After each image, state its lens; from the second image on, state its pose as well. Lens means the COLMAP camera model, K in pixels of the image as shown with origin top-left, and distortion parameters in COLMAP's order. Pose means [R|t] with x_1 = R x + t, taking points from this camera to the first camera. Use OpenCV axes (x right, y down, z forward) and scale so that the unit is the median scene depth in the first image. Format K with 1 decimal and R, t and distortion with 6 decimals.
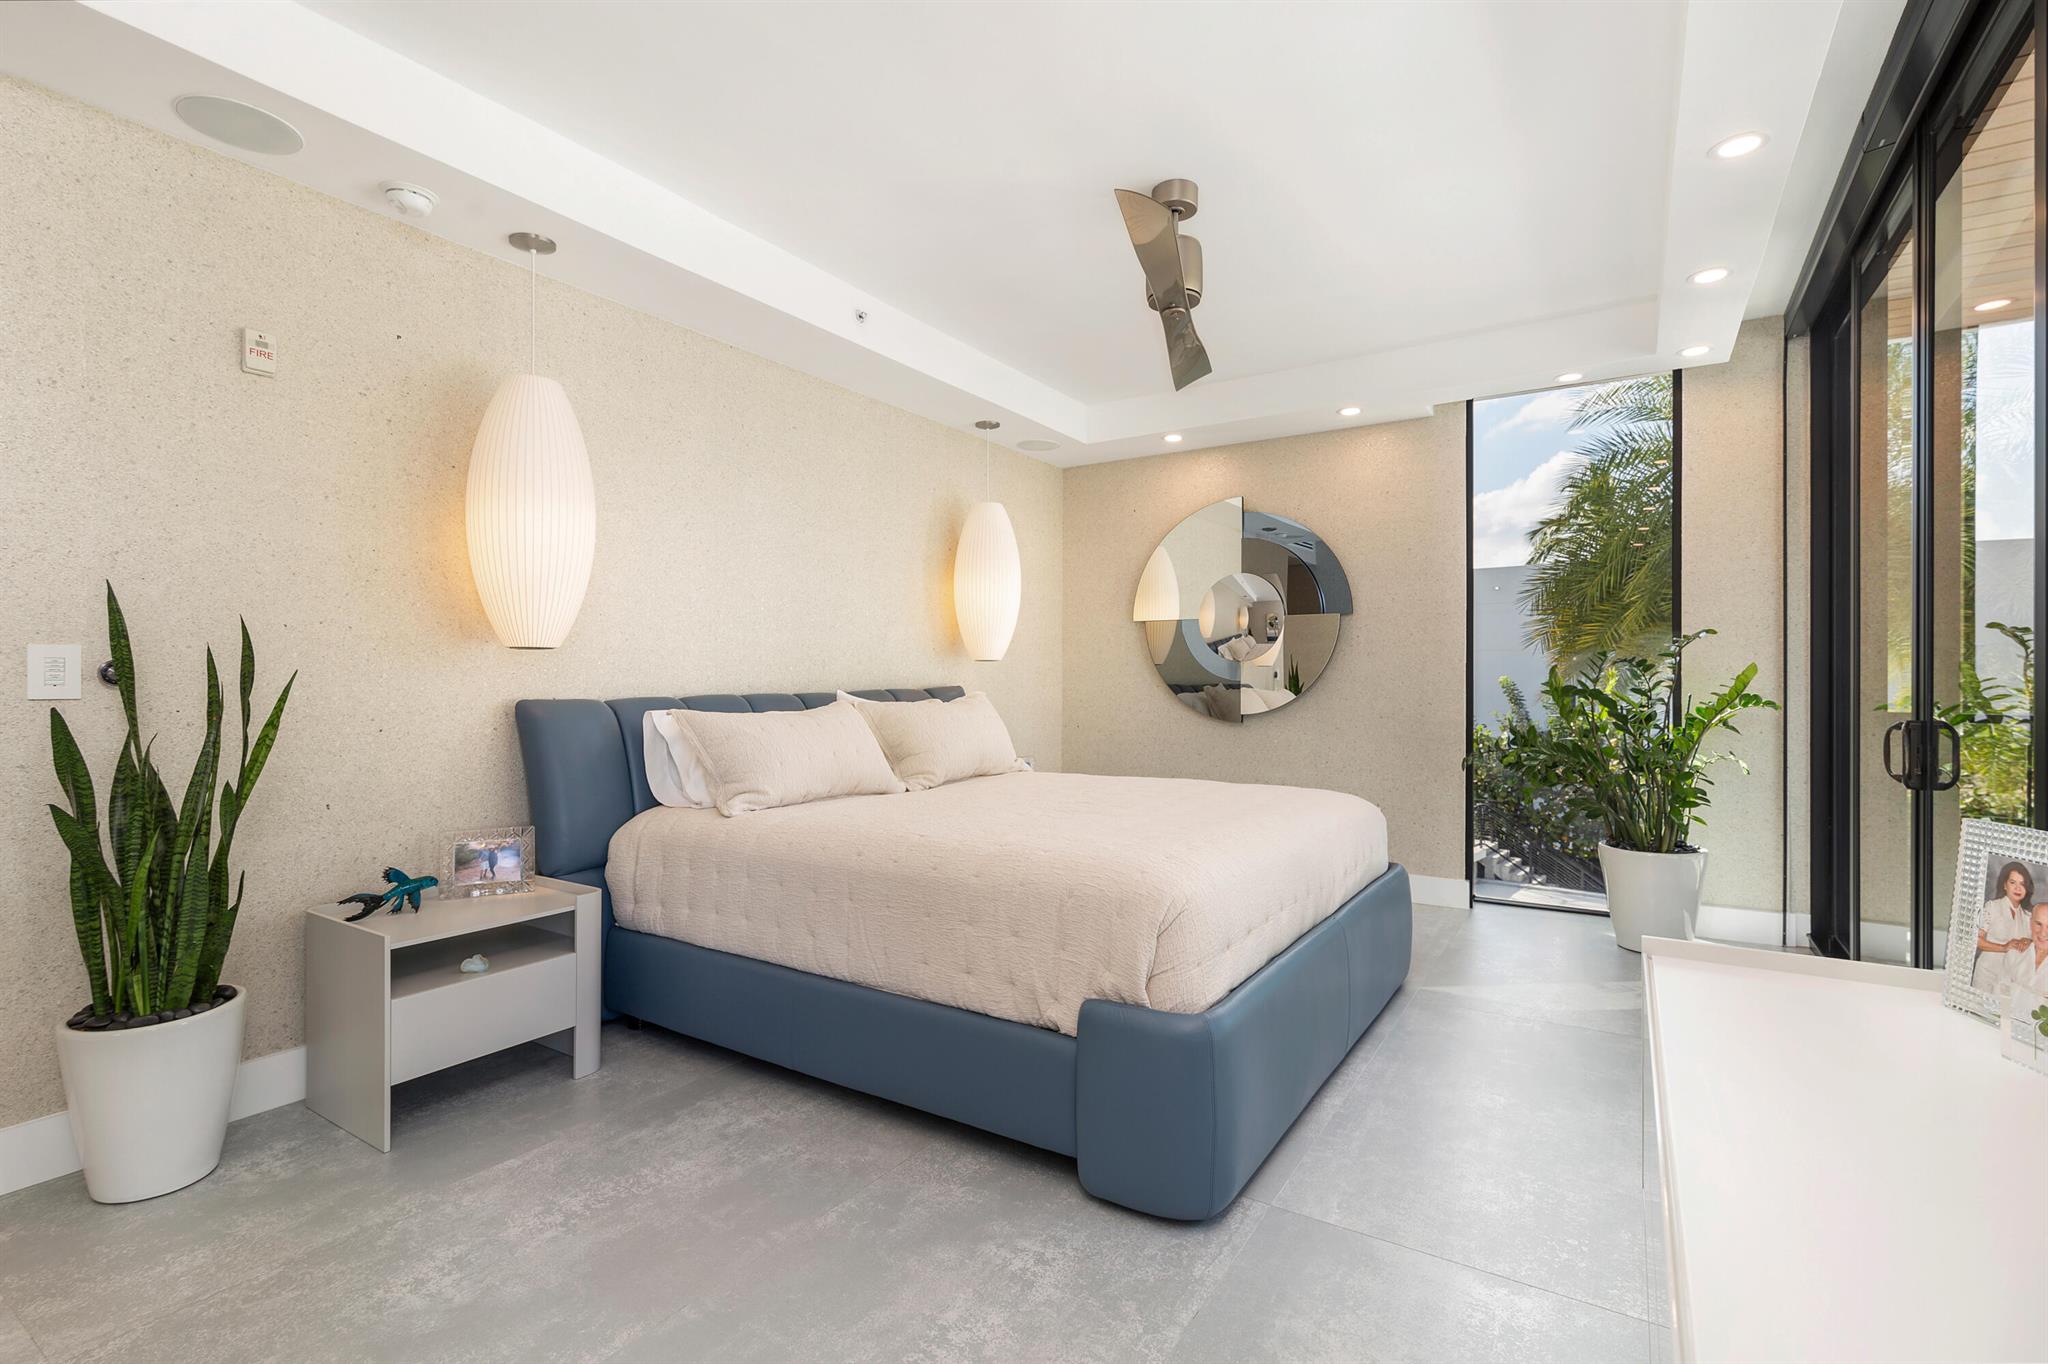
lens RADIAL K [[944.8, 0, 1024.3], [0, 944.8, 675.7], [0, 0, 1]] dist [-0.000896, 0.000199]
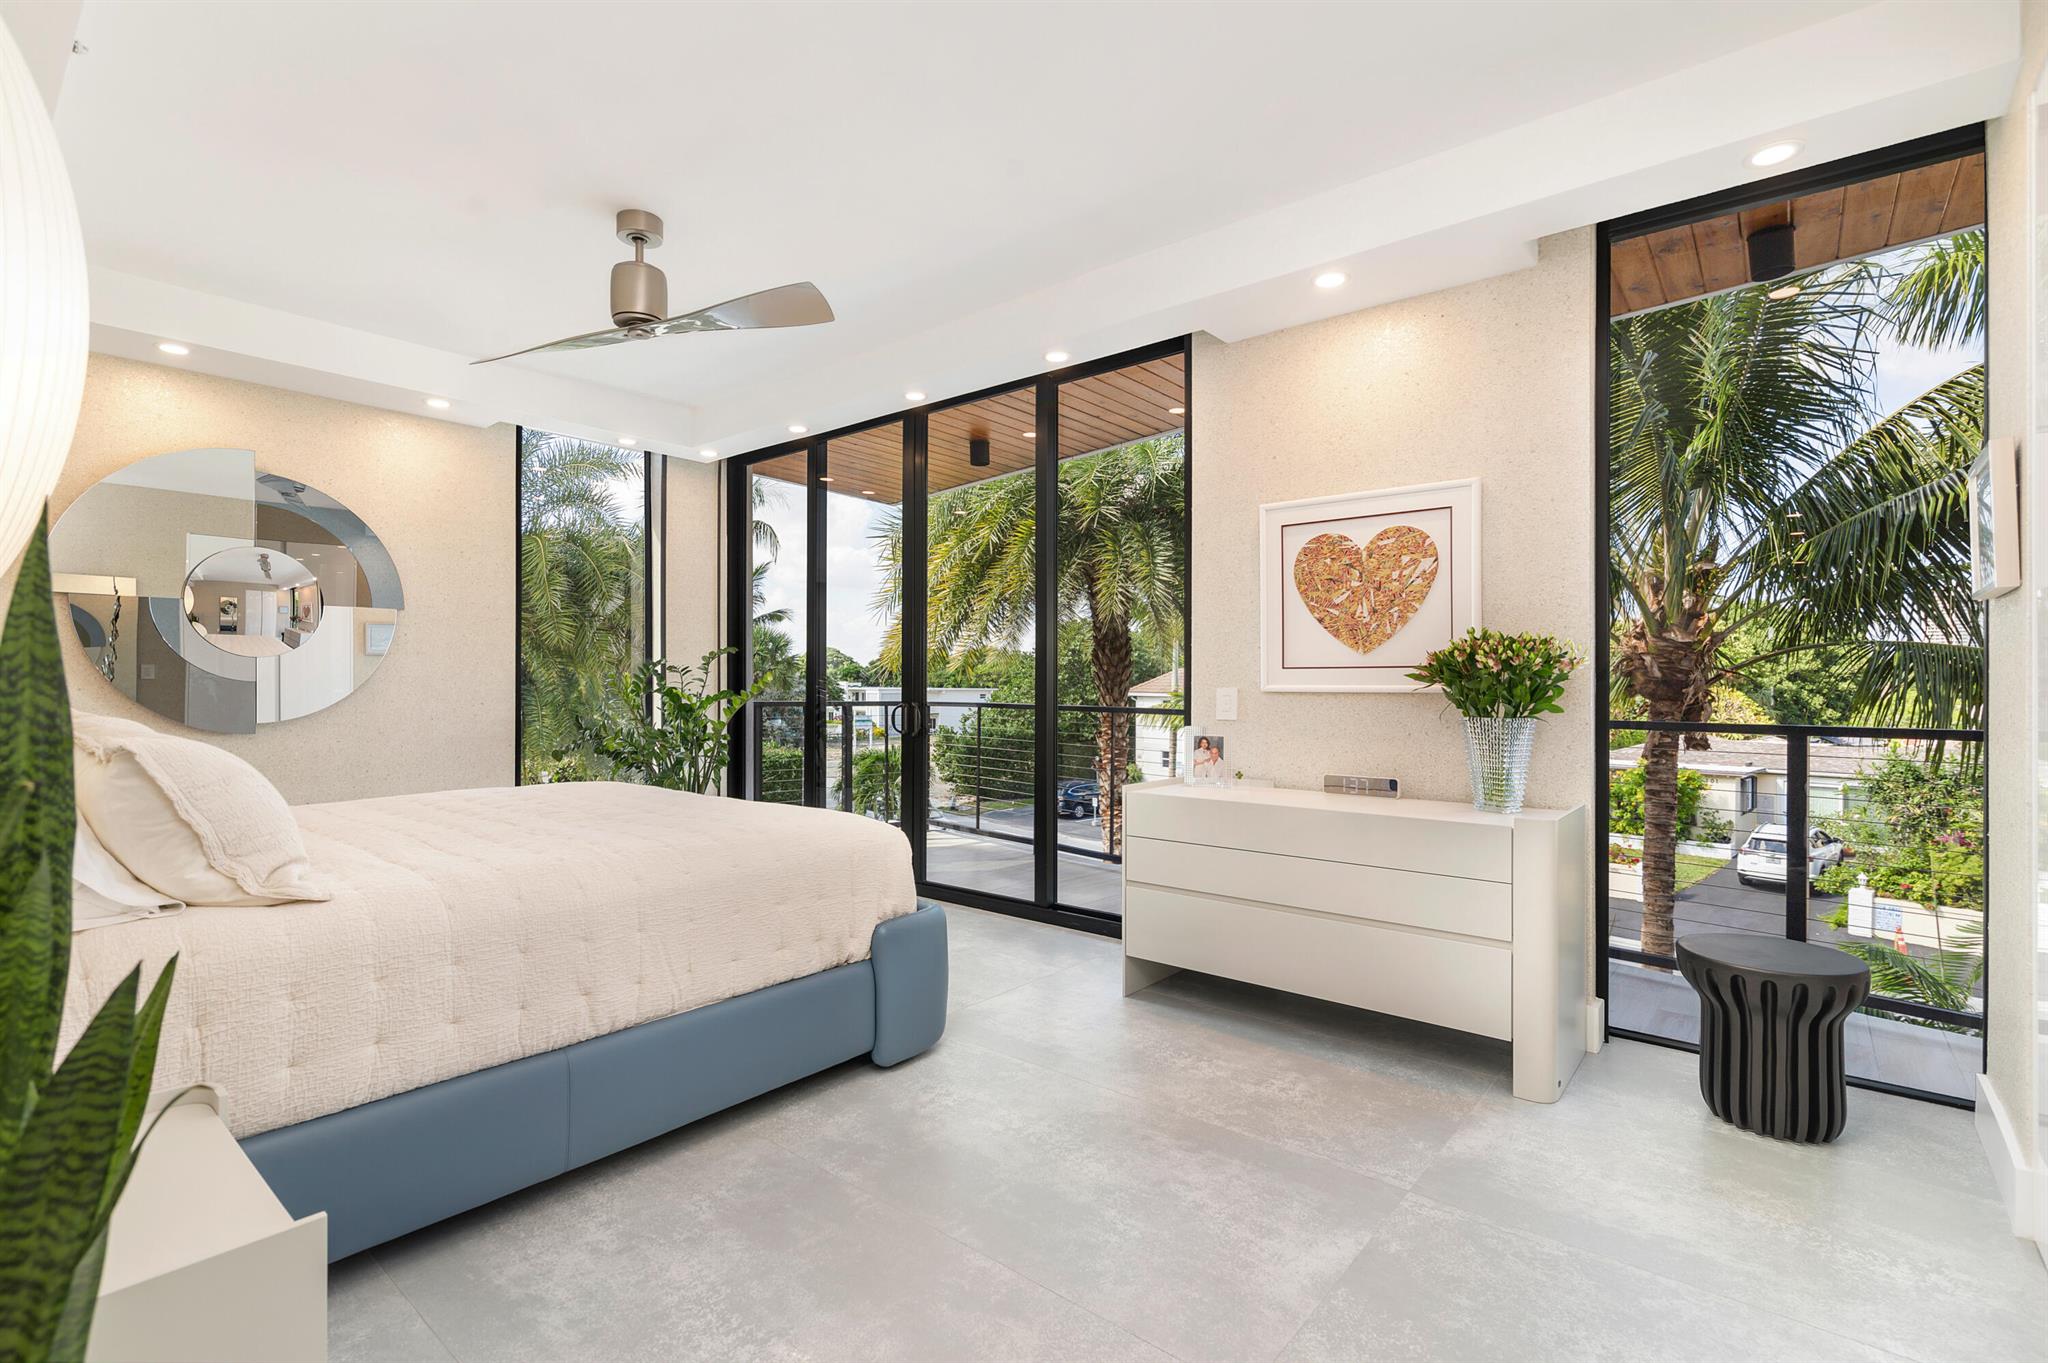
lens RADIAL K [[944.8, 0, 1024.3], [0, 944.8, 675.2], [0, 0, 1]] dist [-0.000896, 0.000199]
pose [[0.122258, 0.003349, 0.992493, -1.084998], [-0.003828, 0.999988, -0.002903, -0.001195], [-0.992491, -0.003444, 0.122270, 0.569696]]
